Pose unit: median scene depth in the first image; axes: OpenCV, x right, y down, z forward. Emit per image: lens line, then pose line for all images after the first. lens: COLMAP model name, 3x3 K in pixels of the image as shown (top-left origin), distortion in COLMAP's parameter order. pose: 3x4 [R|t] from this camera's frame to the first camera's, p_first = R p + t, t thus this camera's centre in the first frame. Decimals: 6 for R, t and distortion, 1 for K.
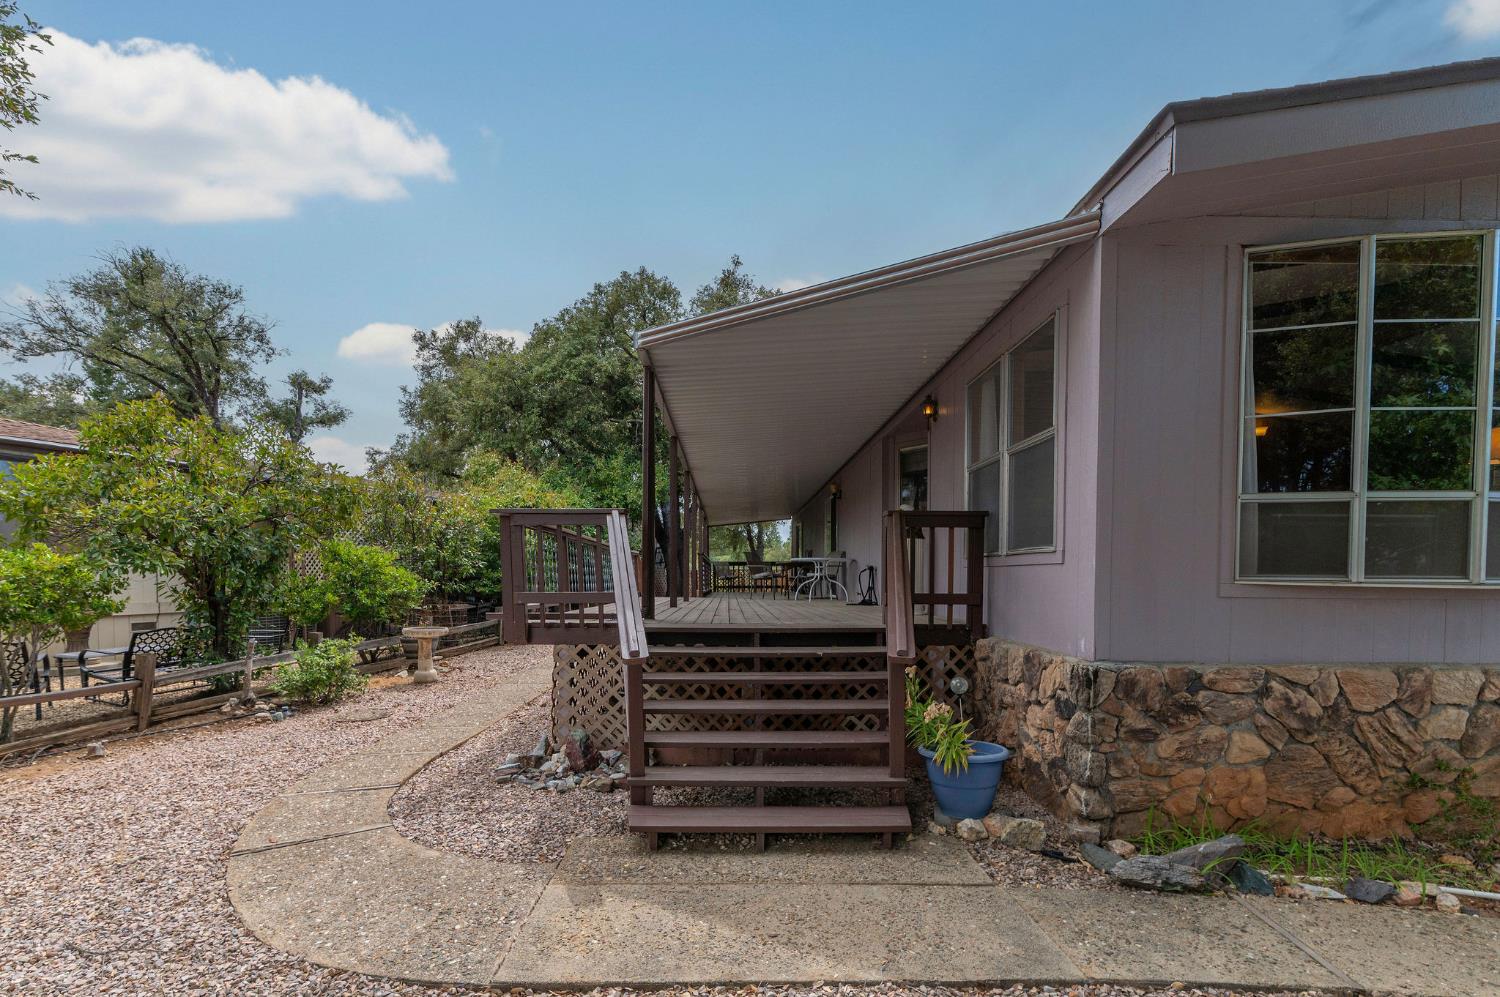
lens RADIAL K [[670.8, 0, 726.3], [0, 670.8, 602.5], [0, 0, 1]] dist [0.000478, -0.000315]
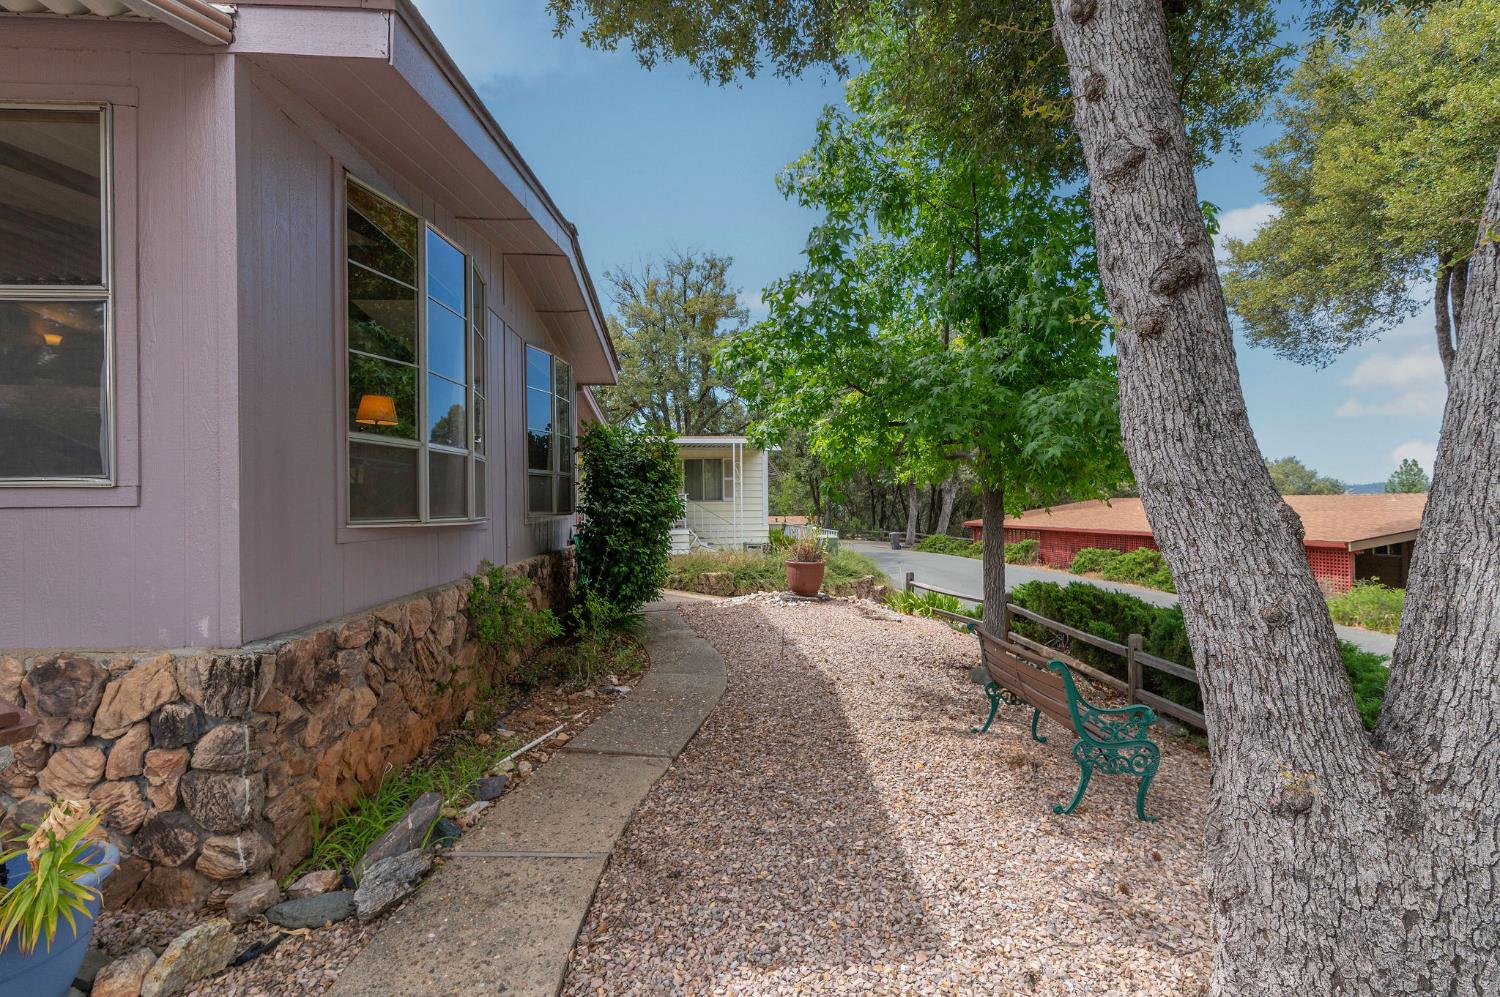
lens RADIAL K [[656.7, 0, 750.0], [0, 656.7, 498.5], [0, 0, 1]] dist [-0.000293, -0.000292]
pose [[-0.077476, 0.005804, 0.996977, -0.179724], [0.045136, 0.998978, -0.002308, -0.041467], [-0.995972, 0.044820, -0.077659, 0.515723]]
